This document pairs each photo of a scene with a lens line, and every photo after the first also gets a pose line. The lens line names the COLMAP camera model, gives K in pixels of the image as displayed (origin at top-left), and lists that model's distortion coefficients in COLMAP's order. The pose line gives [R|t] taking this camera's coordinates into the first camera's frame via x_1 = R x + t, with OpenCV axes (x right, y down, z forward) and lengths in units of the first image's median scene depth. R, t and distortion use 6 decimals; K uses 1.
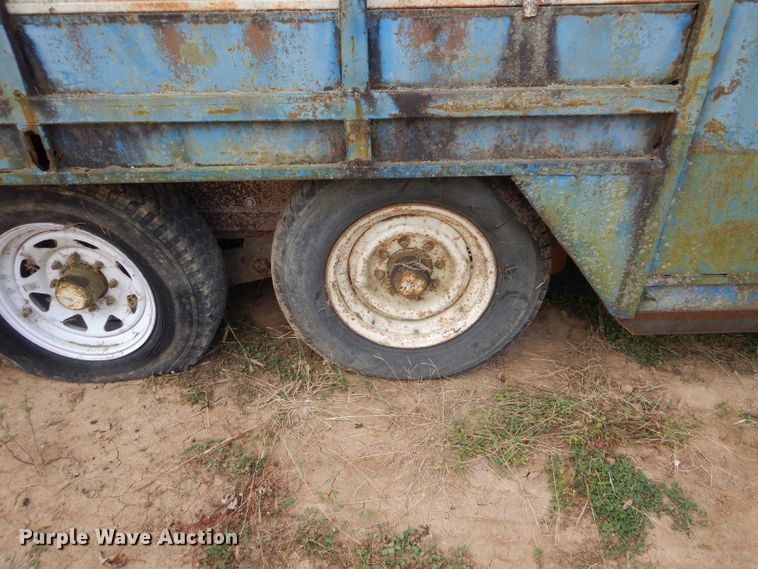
lens RADIAL K [[533.7, 0, 380.6], [0, 533.7, 283.8], [0, 0, 1]] dist [0.018572, -0.009874]
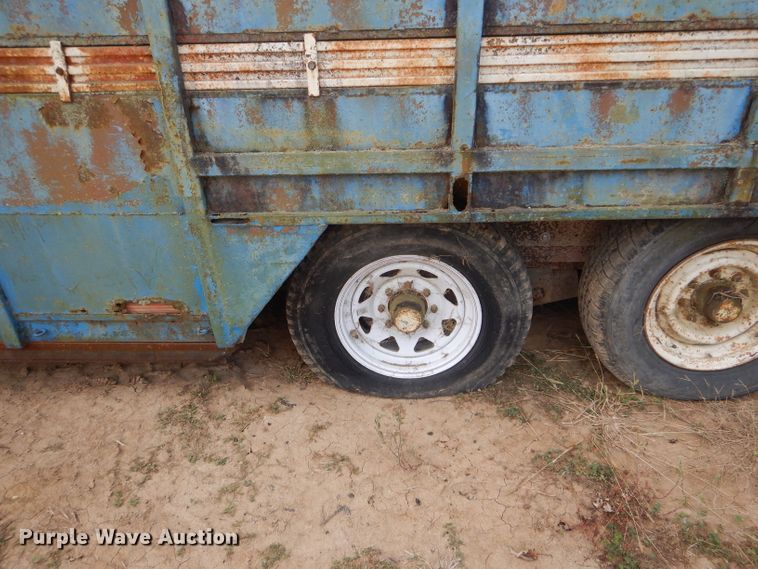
lens RADIAL K [[533.7, 0, 378.3], [0, 533.7, 285.1], [0, 0, 1]] dist [0.018572, -0.009874]
pose [[0.999659, 0.005967, -0.025421, -0.692968], [-0.007437, 0.998282, -0.058117, 0.018108], [0.025030, 0.058286, 0.997986, -0.142417]]
